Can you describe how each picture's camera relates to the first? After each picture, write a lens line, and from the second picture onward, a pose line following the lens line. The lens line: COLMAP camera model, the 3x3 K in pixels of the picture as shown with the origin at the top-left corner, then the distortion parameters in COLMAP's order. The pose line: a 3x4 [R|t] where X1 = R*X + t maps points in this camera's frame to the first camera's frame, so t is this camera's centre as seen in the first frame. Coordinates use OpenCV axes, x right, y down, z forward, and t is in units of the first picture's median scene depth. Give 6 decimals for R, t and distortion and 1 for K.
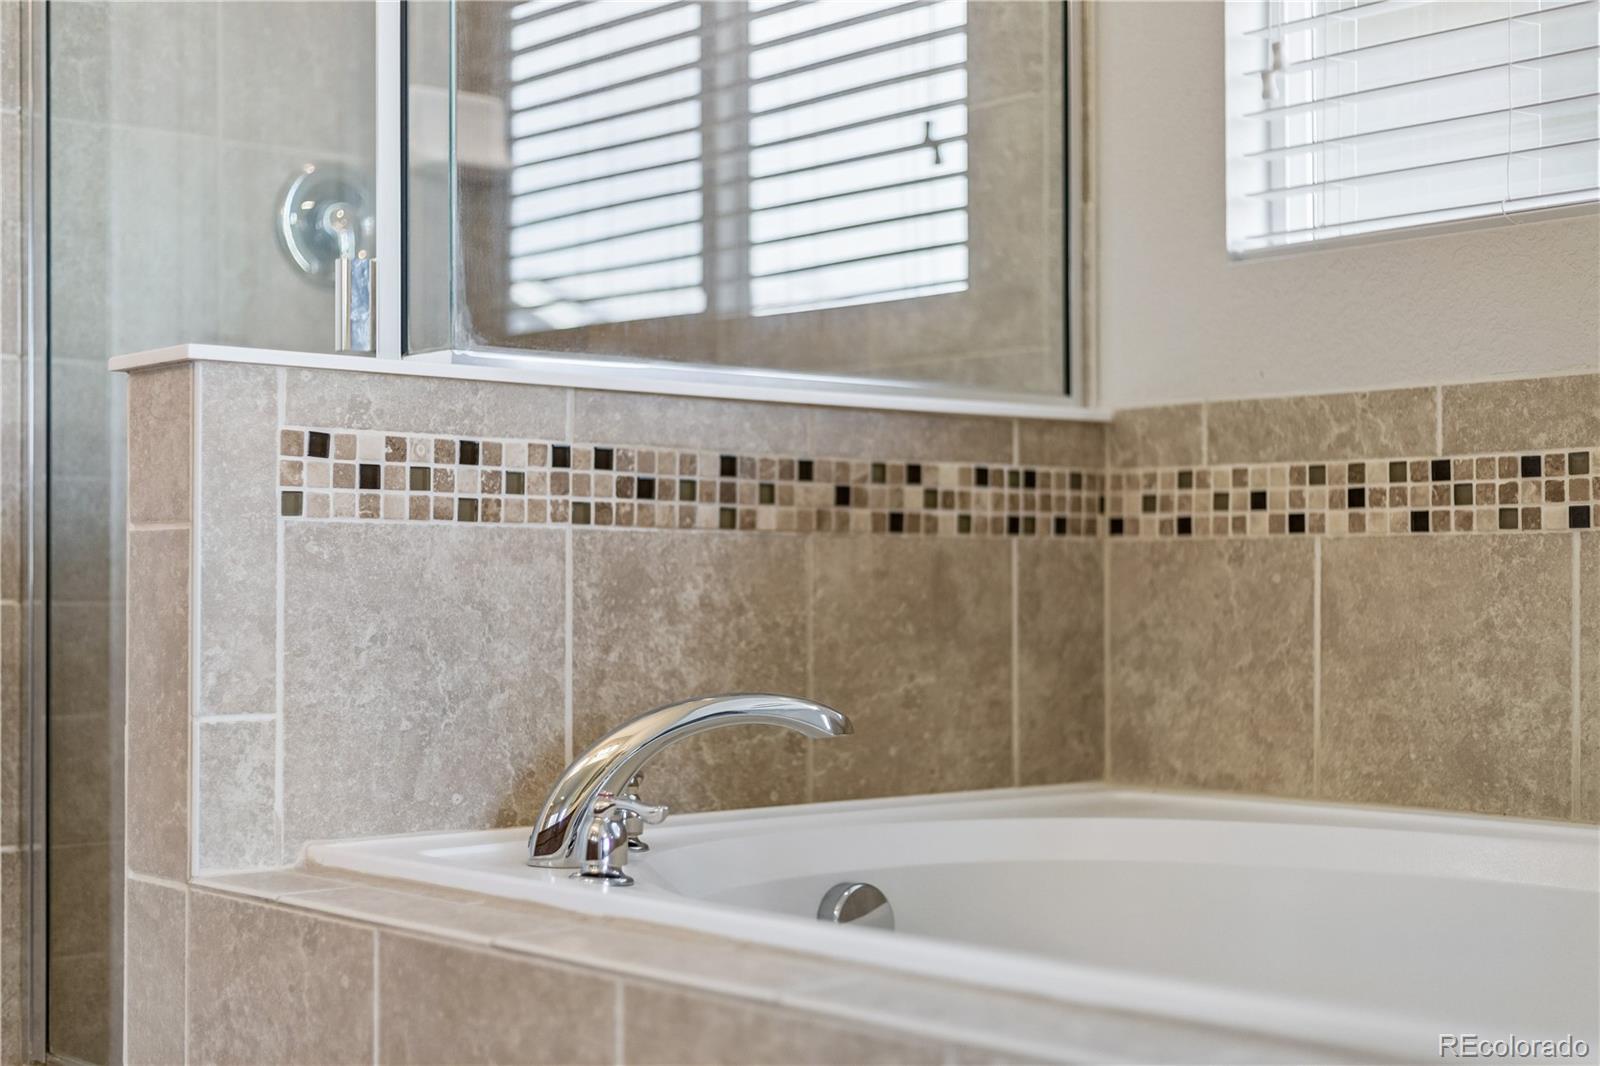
lens RADIAL K [[2337.5, 0, 803.2], [0, 2337.5, 562.7], [0, 0, 1]] dist [-0.016216, 0.028066]
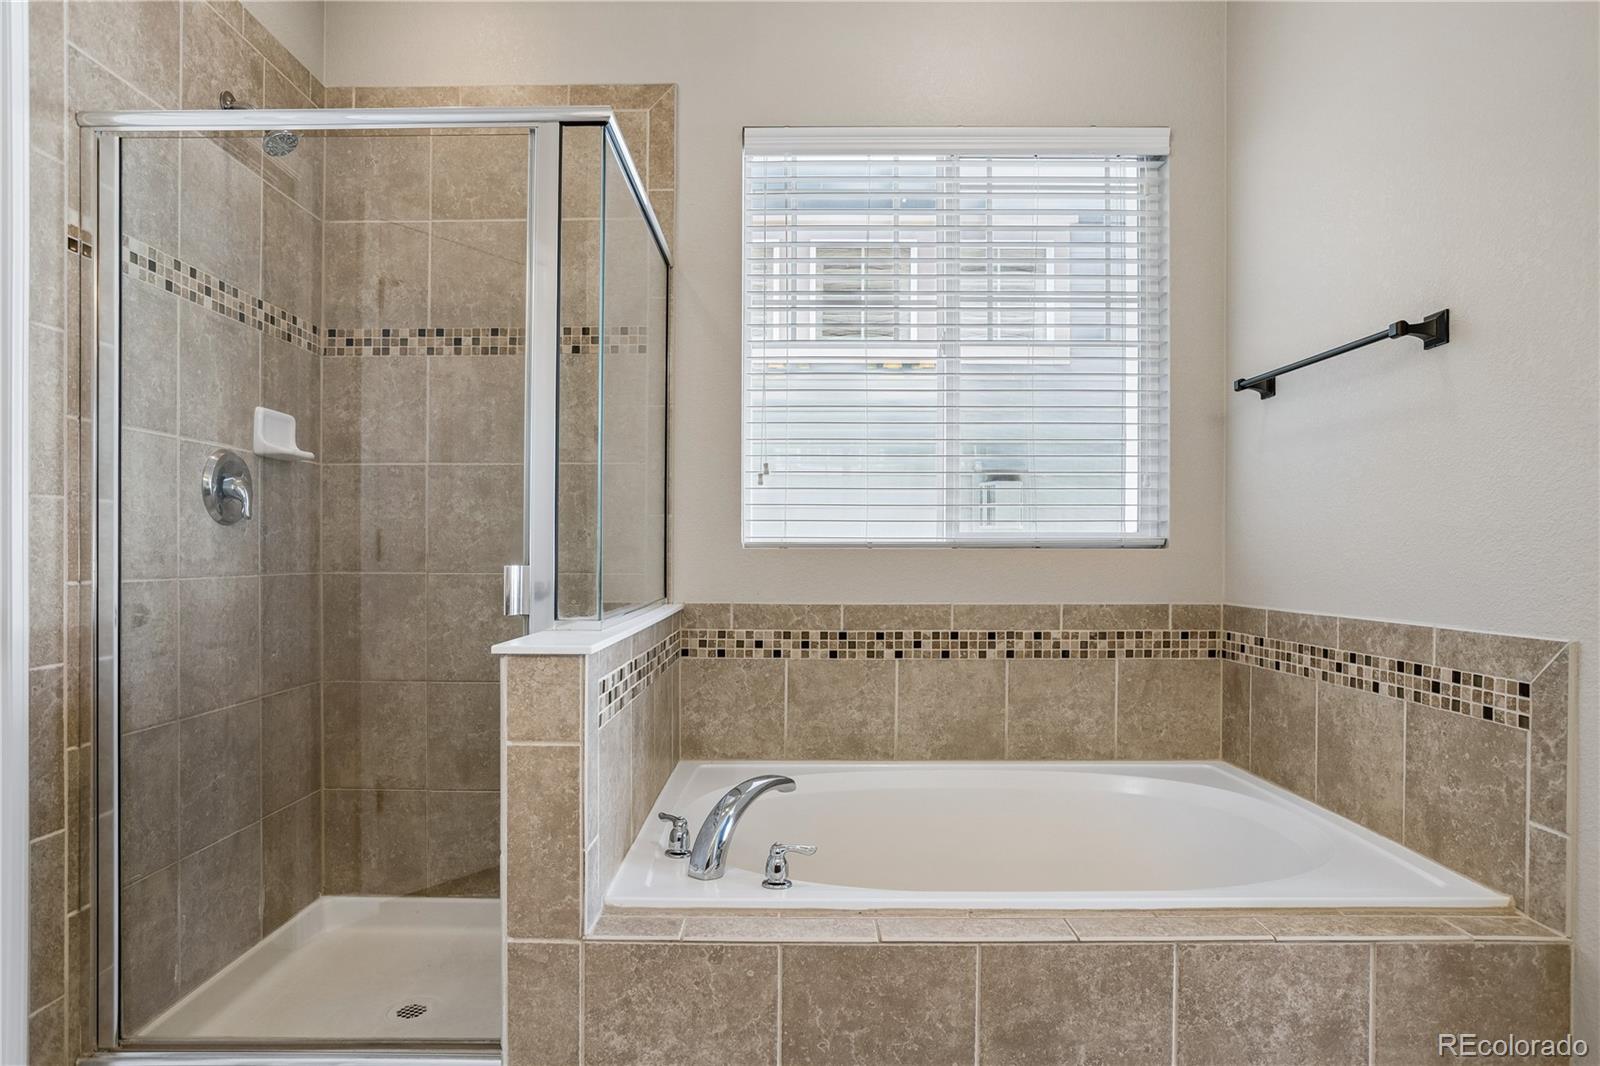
lens RADIAL K [[904.2, 0, 805.6], [0, 904.2, 571.6], [0, 0, 1]] dist [-0.066418, 0.029114]
pose [[0.659595, -0.005198, 0.751603, -0.556275], [-0.011638, 0.999786, 0.017127, -0.134682], [-0.751531, -0.020044, 0.659394, 0.351073]]
